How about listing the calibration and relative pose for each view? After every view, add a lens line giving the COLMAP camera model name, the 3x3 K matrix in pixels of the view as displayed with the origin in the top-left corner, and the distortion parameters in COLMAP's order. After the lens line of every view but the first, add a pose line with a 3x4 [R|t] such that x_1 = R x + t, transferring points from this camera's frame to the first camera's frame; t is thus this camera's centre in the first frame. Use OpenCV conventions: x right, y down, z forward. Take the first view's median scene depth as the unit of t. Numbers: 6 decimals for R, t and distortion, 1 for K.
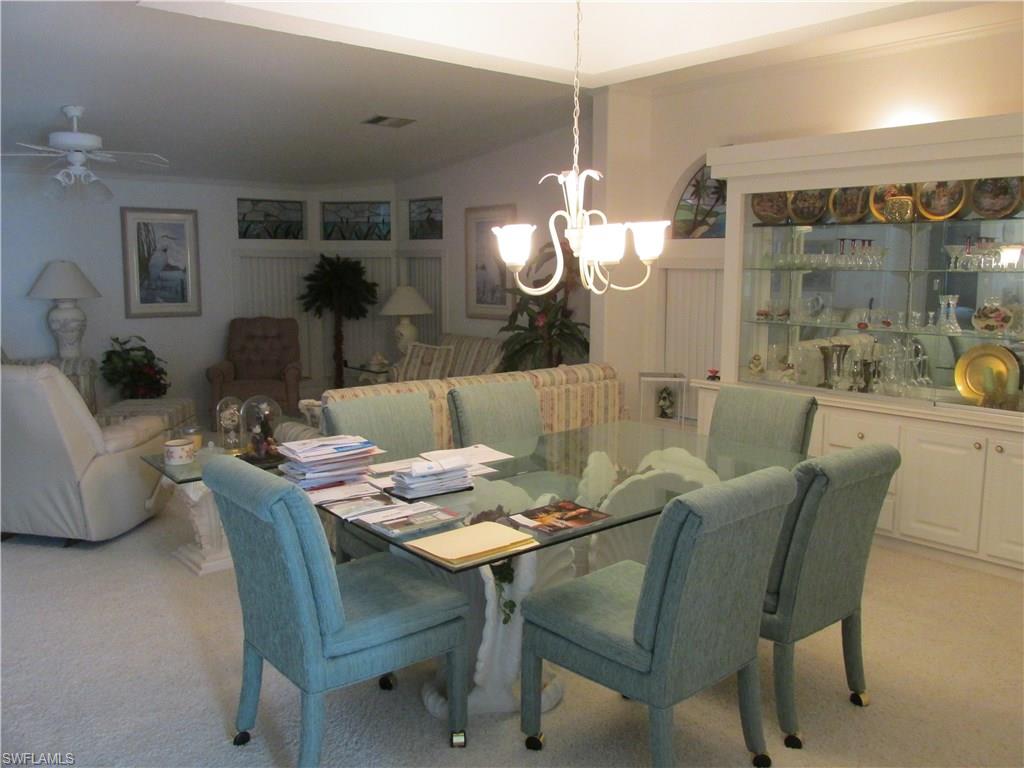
lens RADIAL K [[868.7, 0, 512.0], [0, 868.7, 384.0], [0, 0, 1]] dist [-0.059404, 0.000351]
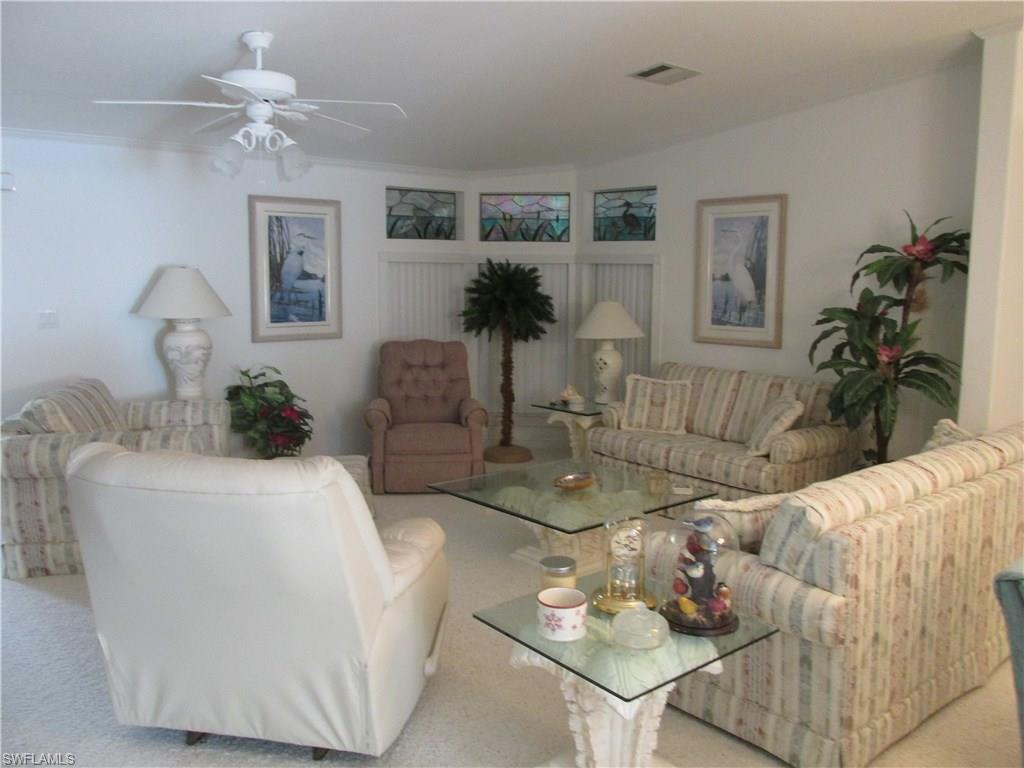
lens RADIAL K [[868.7, 0, 512.0], [0, 868.7, 384.0], [0, 0, 1]] dist [-0.059404, 0.000351]
pose [[0.999956, 0.000585, 0.009313, -0.216769], [-0.000534, 0.999985, -0.005454, -0.034117], [-0.009316, 0.005449, 0.999942, 0.224767]]
